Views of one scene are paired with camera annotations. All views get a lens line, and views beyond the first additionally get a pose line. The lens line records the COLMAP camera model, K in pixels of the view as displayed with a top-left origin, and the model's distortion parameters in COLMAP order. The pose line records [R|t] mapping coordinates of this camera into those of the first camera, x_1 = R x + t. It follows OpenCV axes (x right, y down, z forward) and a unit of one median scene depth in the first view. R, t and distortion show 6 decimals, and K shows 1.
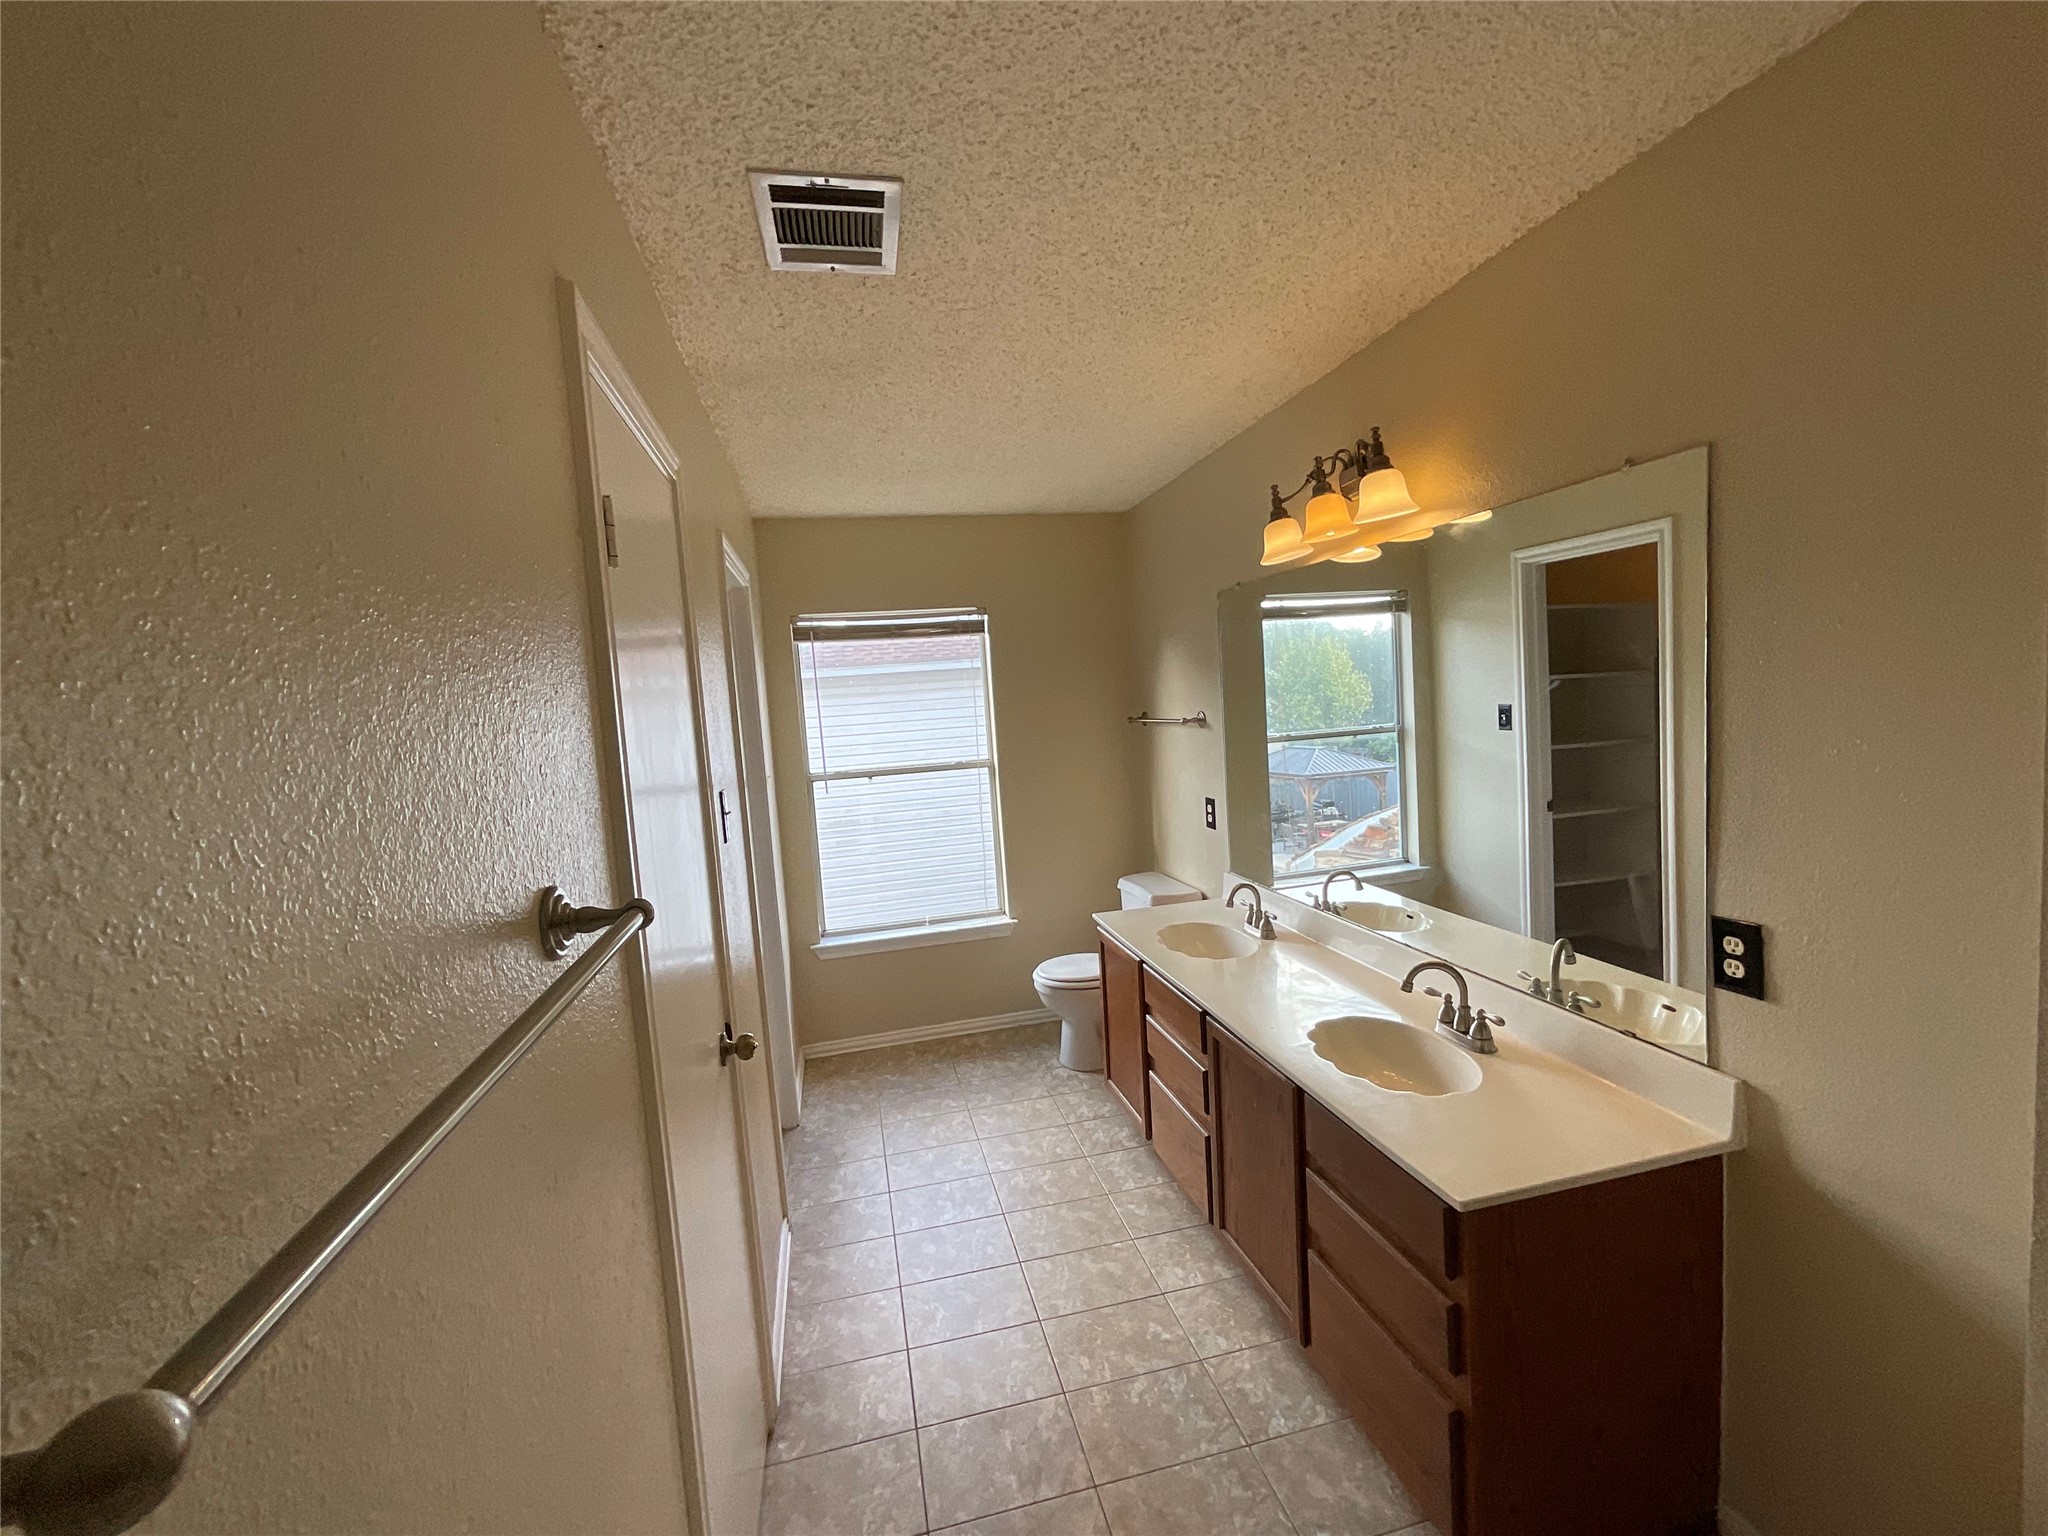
lens RADIAL K [[822.4, 0, 1019.1], [0, 822.4, 763.2], [0, 0, 1]] dist [-0.002692, -0.000226]
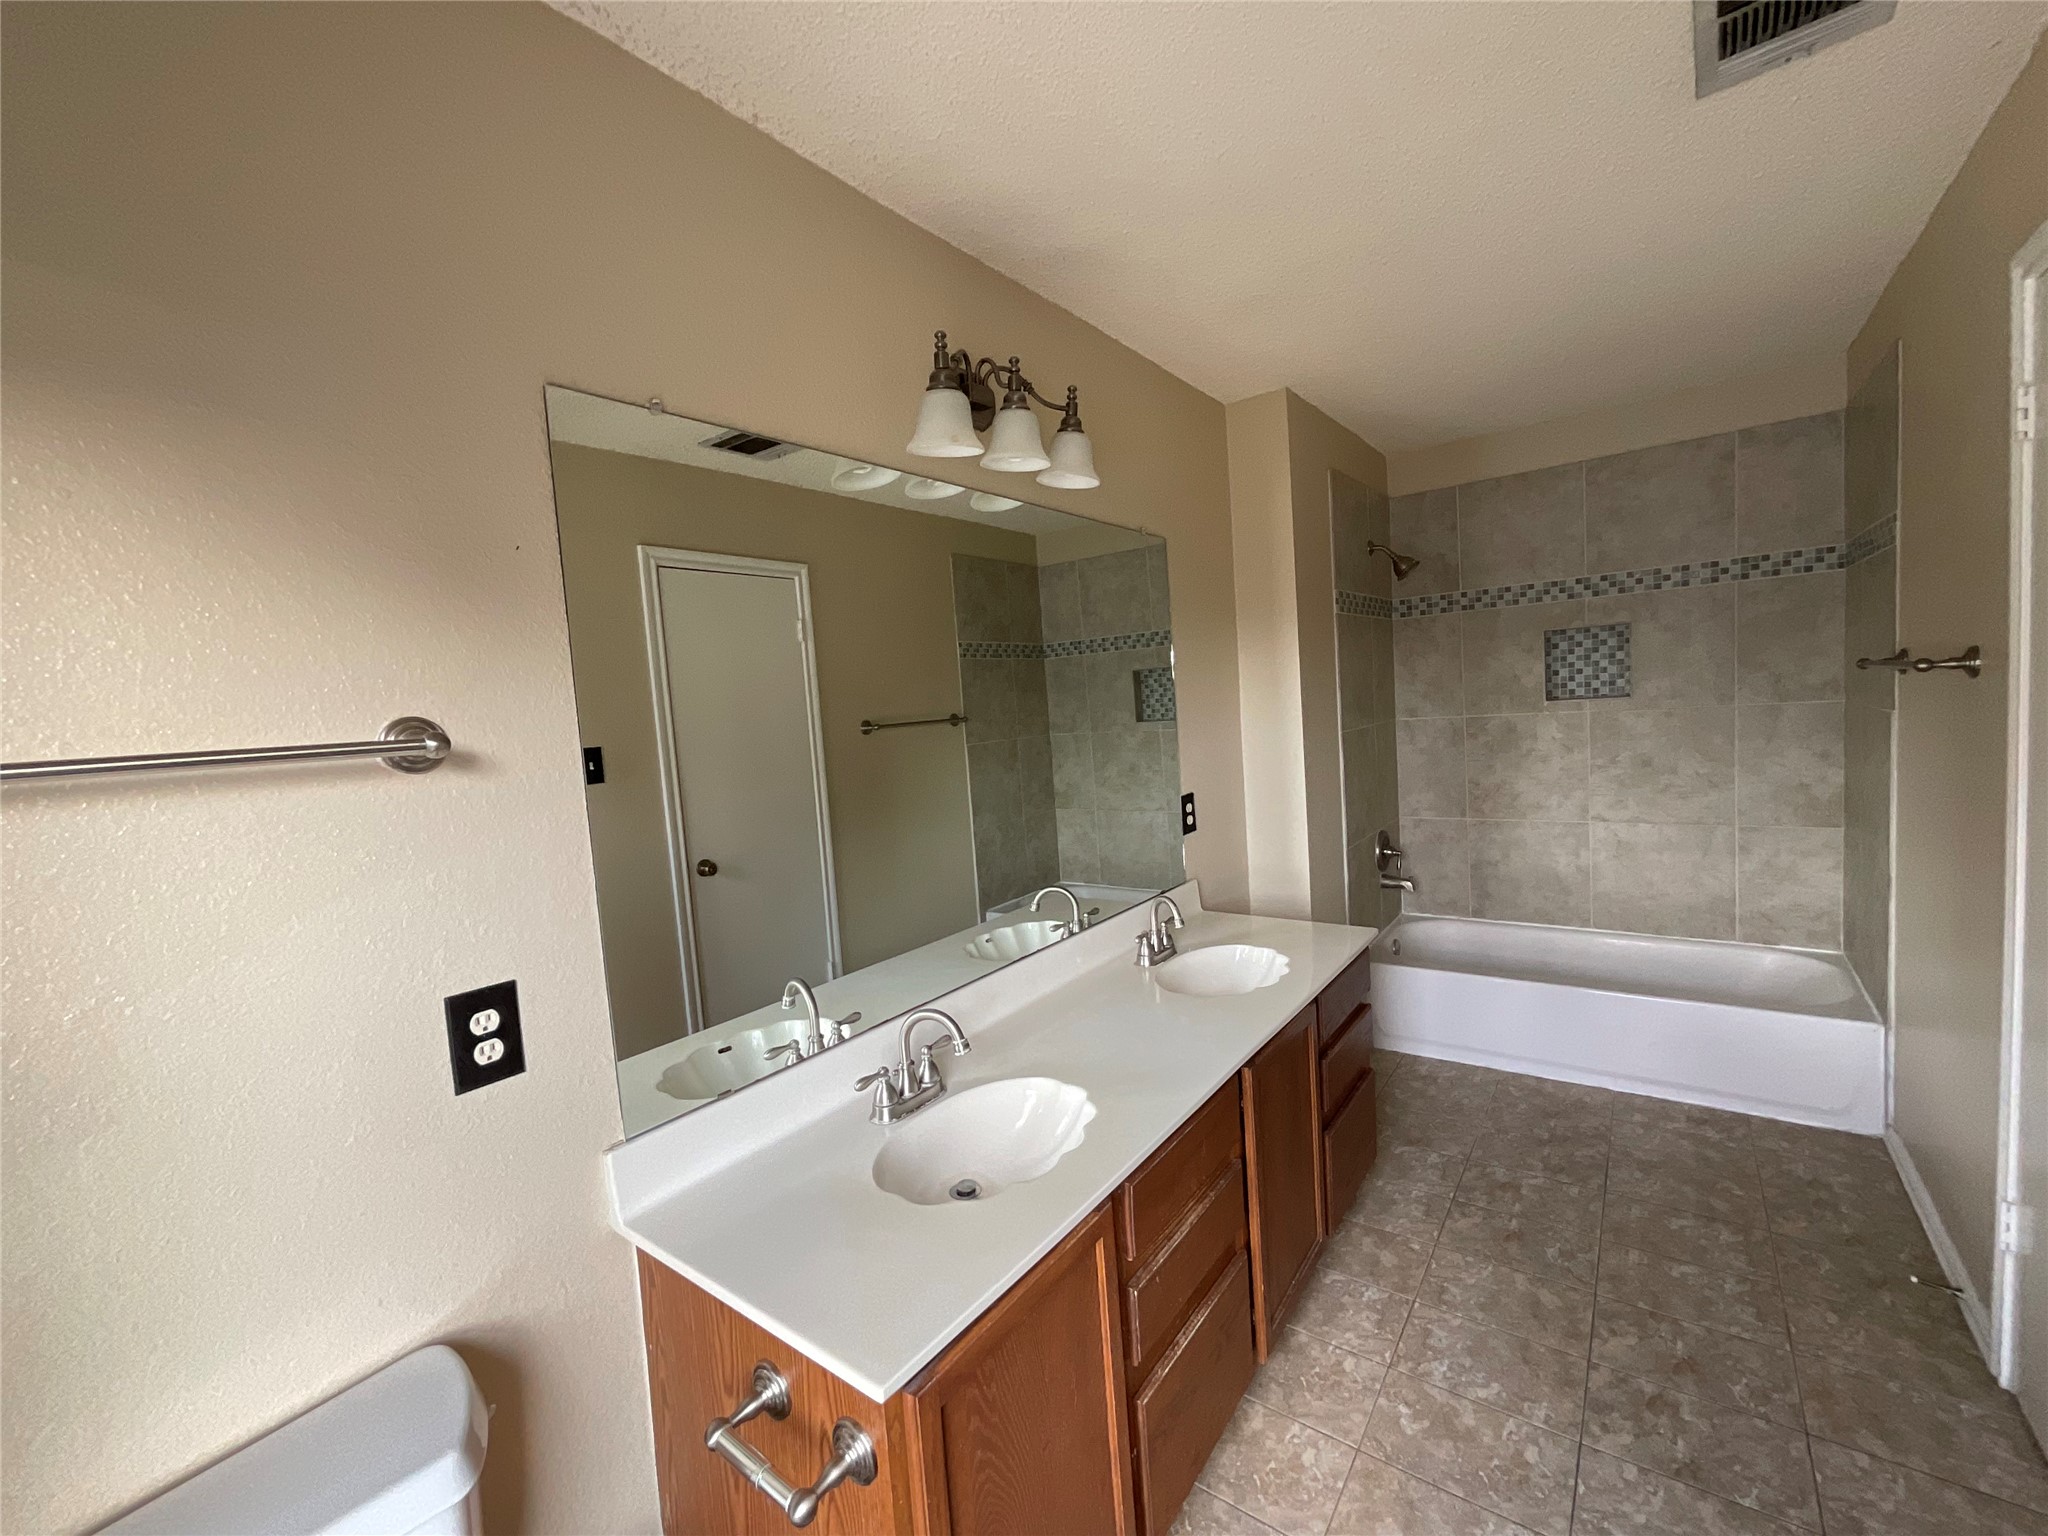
lens RADIAL K [[822.4, 0, 1015.9], [0, 822.4, 777.2], [0, 0, 1]] dist [-0.002692, -0.000226]
pose [[-0.637538, 0.006571, 0.770391, -0.224944], [0.139809, 0.984347, 0.107302, -0.069858], [-0.757627, 0.176117, -0.628477, 1.830612]]
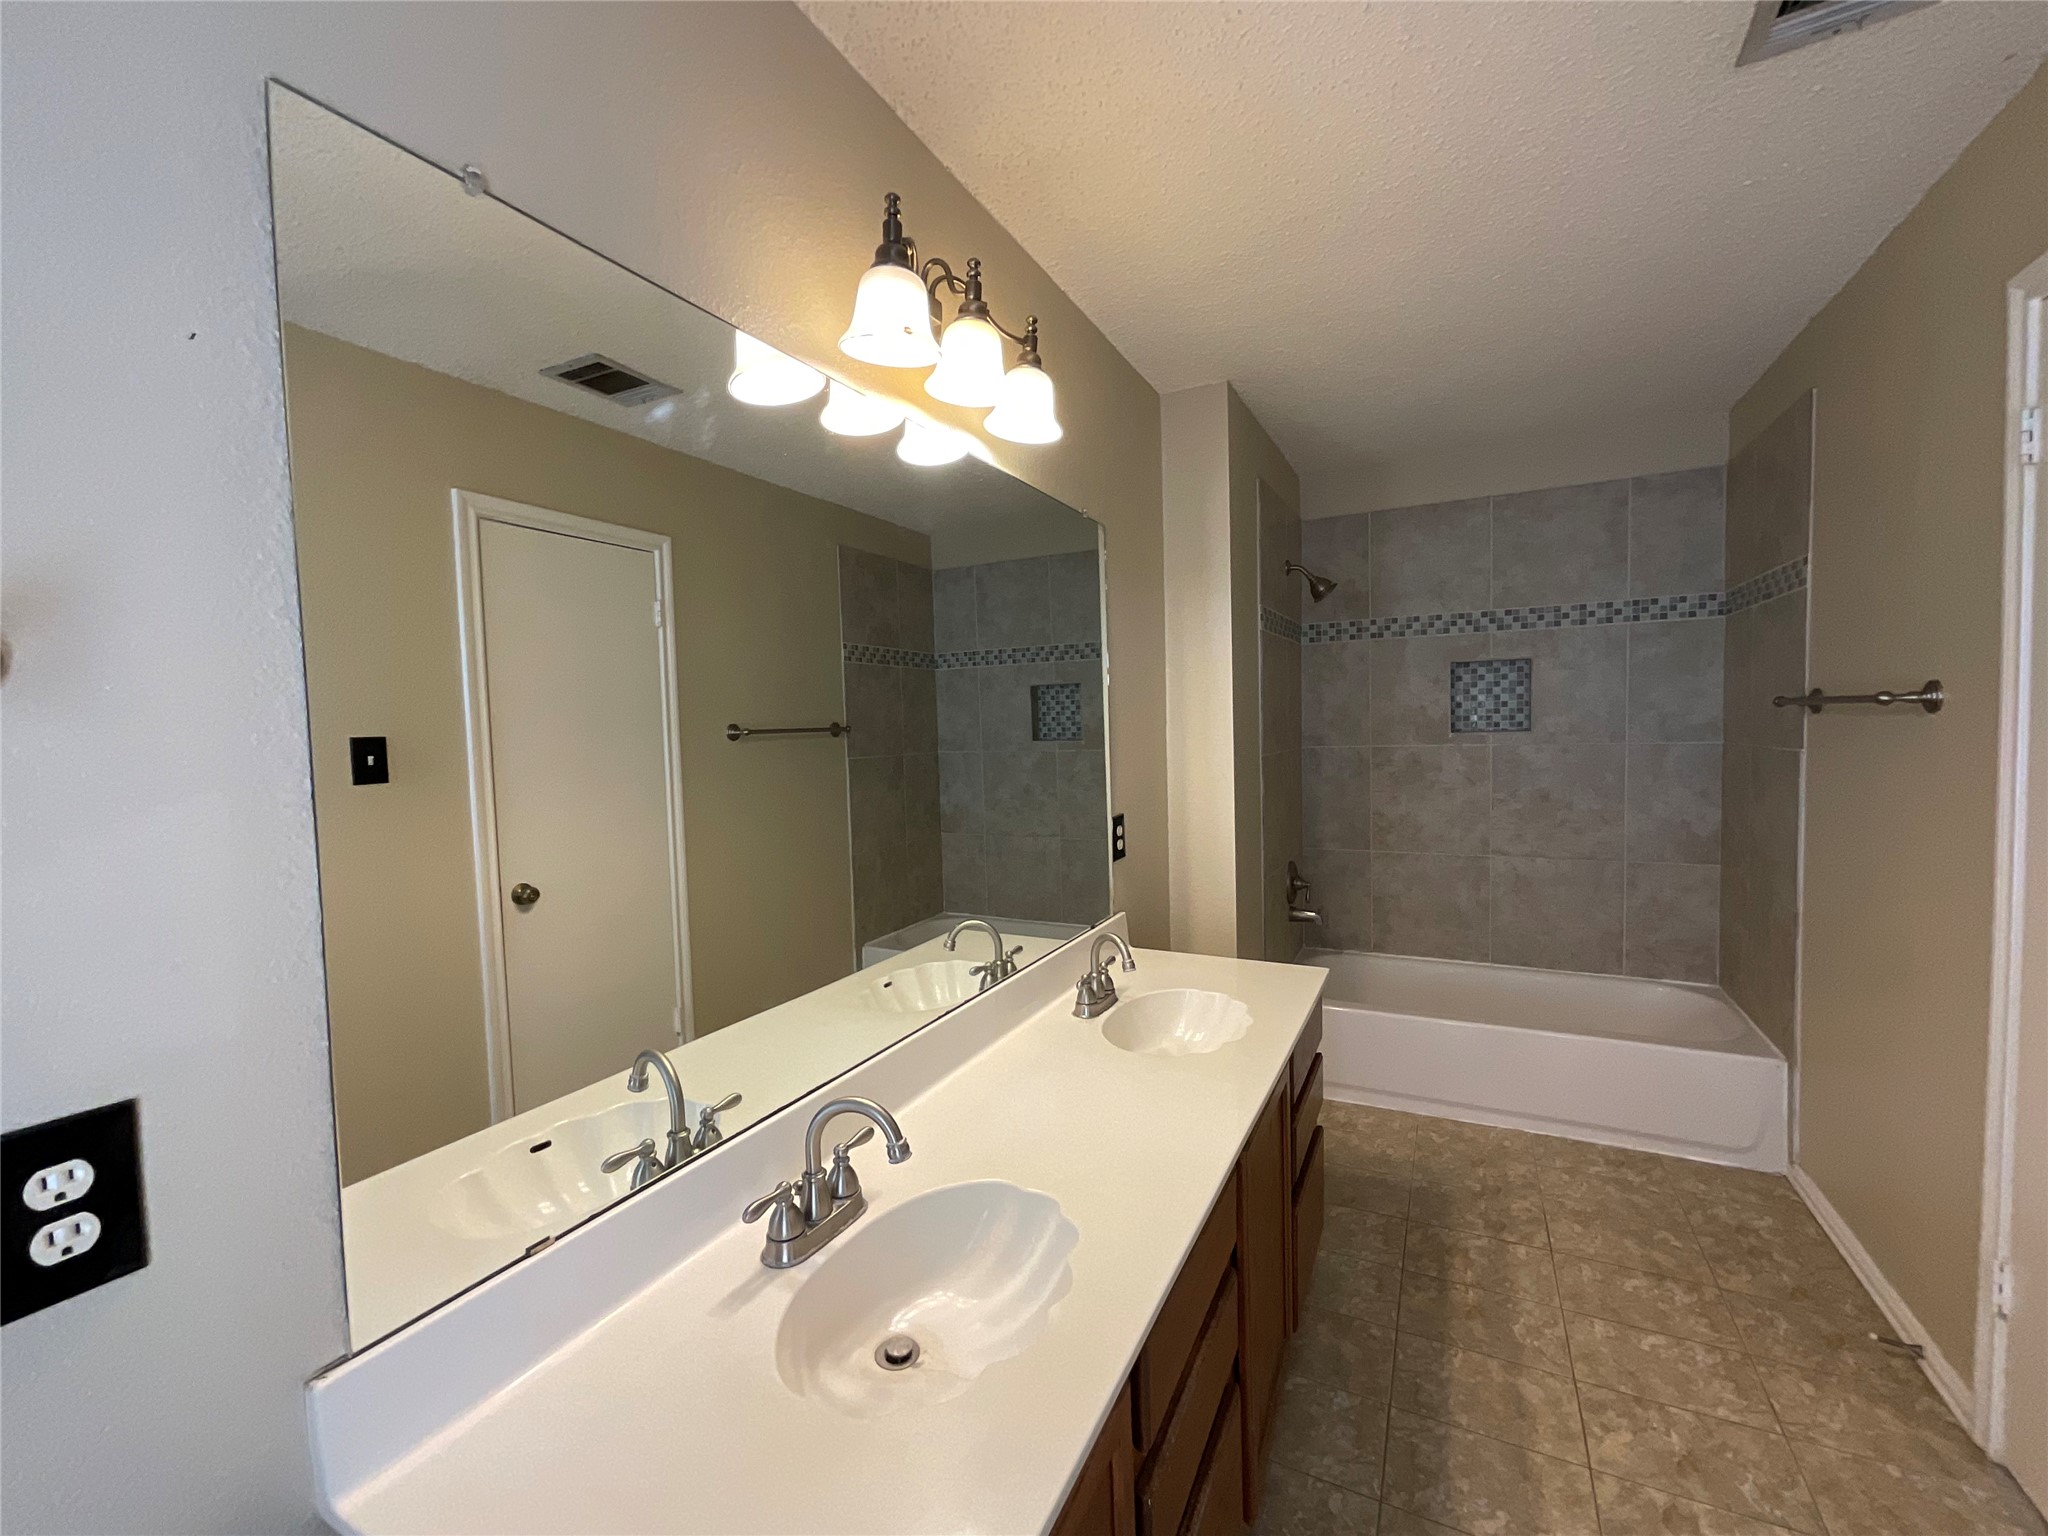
lens RADIAL K [[822.4, 0, 1016.0], [0, 822.4, 774.5], [0, 0, 1]] dist [-0.002692, -0.000226]
pose [[-0.761473, 0.011335, 0.648098, -0.020299], [0.092050, 0.991605, 0.090810, -0.038783], [-0.641627, 0.128807, -0.756124, 1.764571]]
